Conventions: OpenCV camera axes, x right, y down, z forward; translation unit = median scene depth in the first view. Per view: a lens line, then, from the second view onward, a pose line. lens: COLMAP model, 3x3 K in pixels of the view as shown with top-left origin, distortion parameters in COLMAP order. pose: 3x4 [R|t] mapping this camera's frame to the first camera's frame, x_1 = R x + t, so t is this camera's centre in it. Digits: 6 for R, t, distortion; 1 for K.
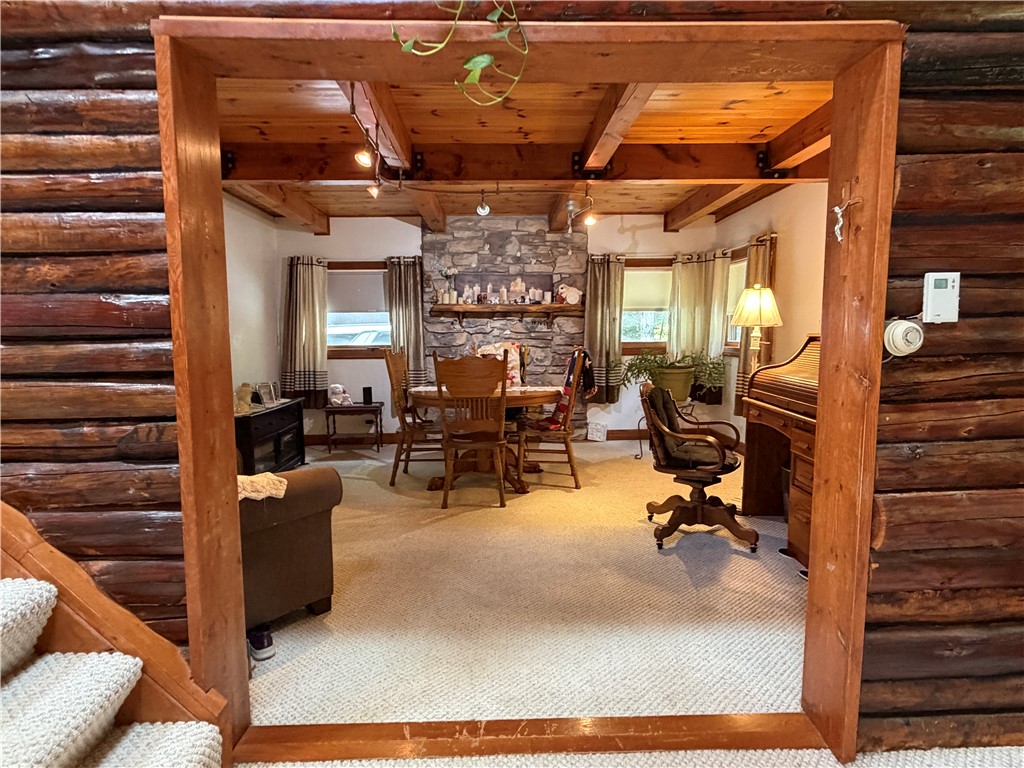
lens RADIAL K [[574.8, 0, 507.5], [0, 574.8, 384.1], [0, 0, 1]] dist [-0.002469, 0.002696]
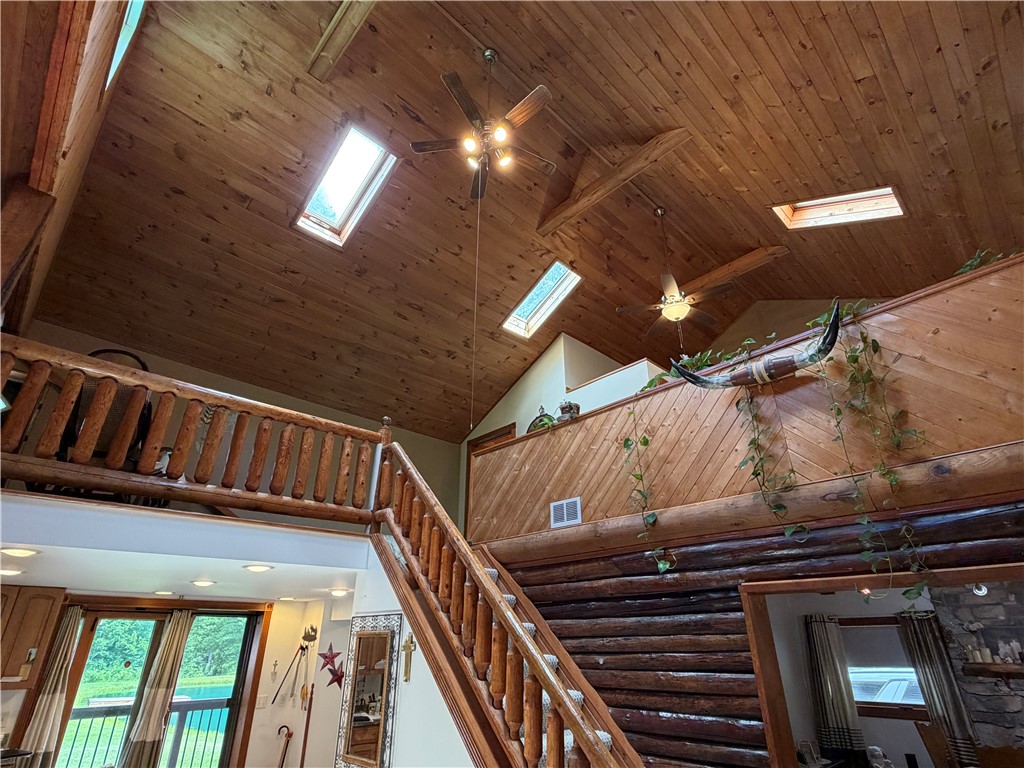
lens RADIAL K [[526.9, 0, 508.6], [0, 526.9, 386.1], [0, 0, 1]] dist [-0.006501, -0.000006]
pose [[0.674706, -0.317900, -0.666117, 0.095555], [-0.073856, 0.868883, -0.489477, -0.053998], [0.734382, 0.379450, 0.562761, -0.269380]]
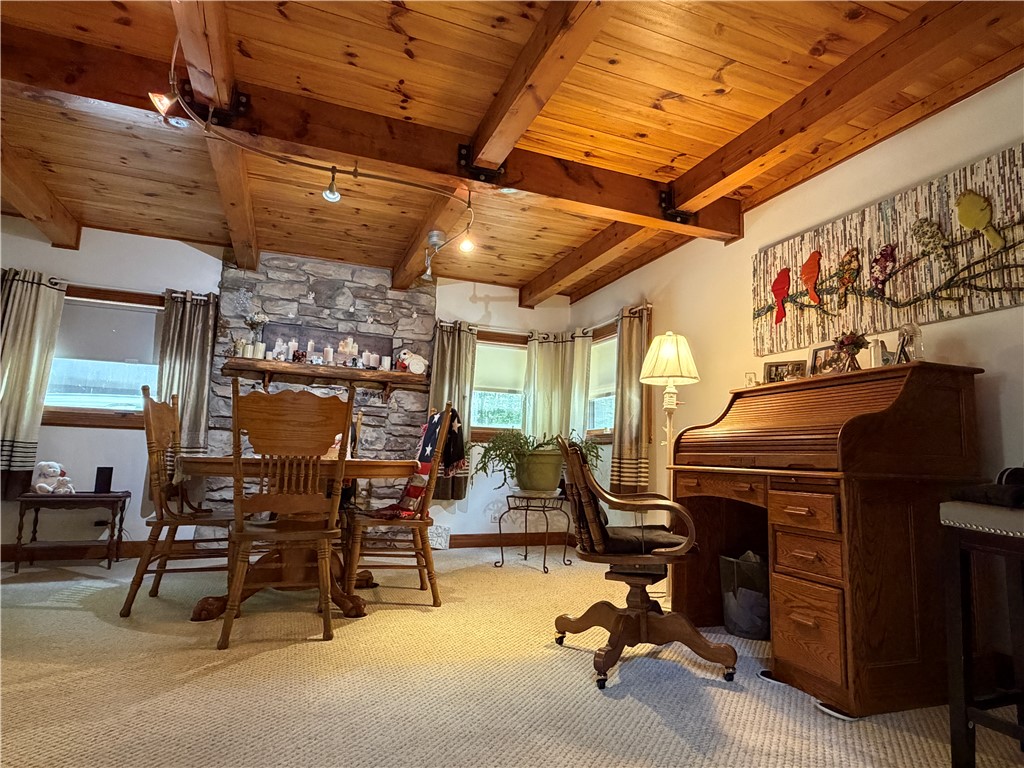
lens RADIAL K [[574.8, 0, 507.5], [0, 574.8, 384.1], [0, 0, 1]] dist [-0.002469, 0.002696]
pose [[0.938824, 0.082527, 0.334363, -0.037654], [-0.006876, 0.975163, -0.221382, 0.055333], [-0.344328, 0.205539, 0.916074, 0.211854]]
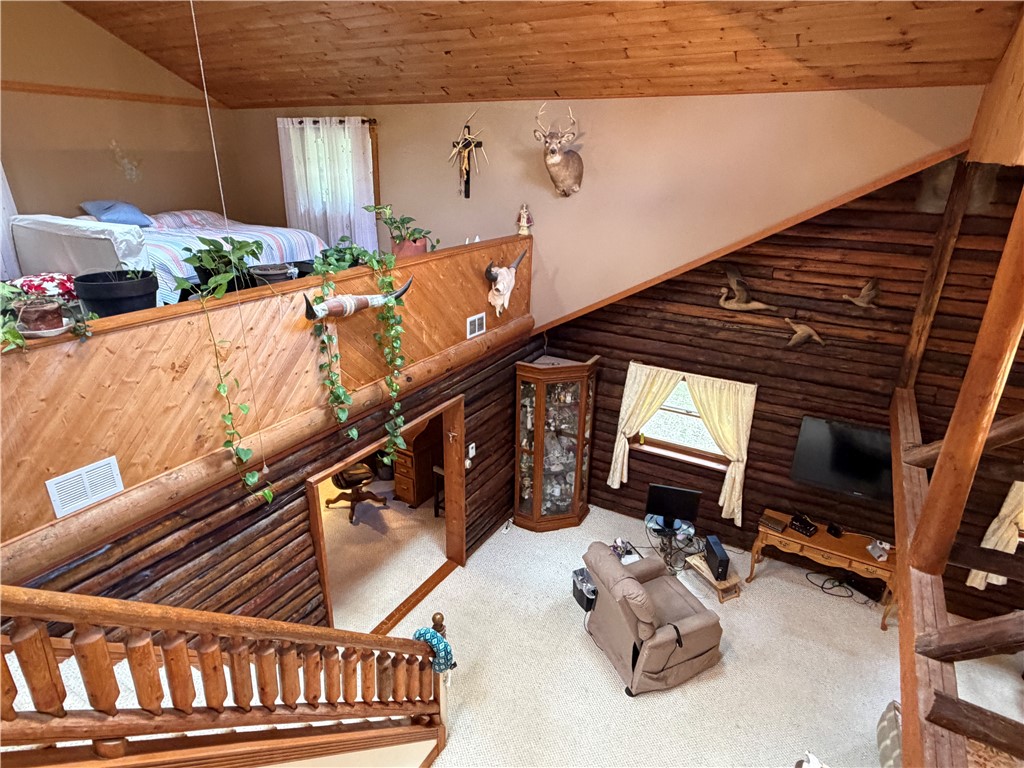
lens RADIAL K [[574.8, 0, 507.5], [0, 574.8, 384.1], [0, 0, 1]] dist [-0.002469, 0.002696]
pose [[0.531705, -0.298685, 0.792513, -0.527049], [0.061606, 0.946909, 0.315543, -0.458229], [-0.844686, -0.118952, 0.521877, -0.297953]]
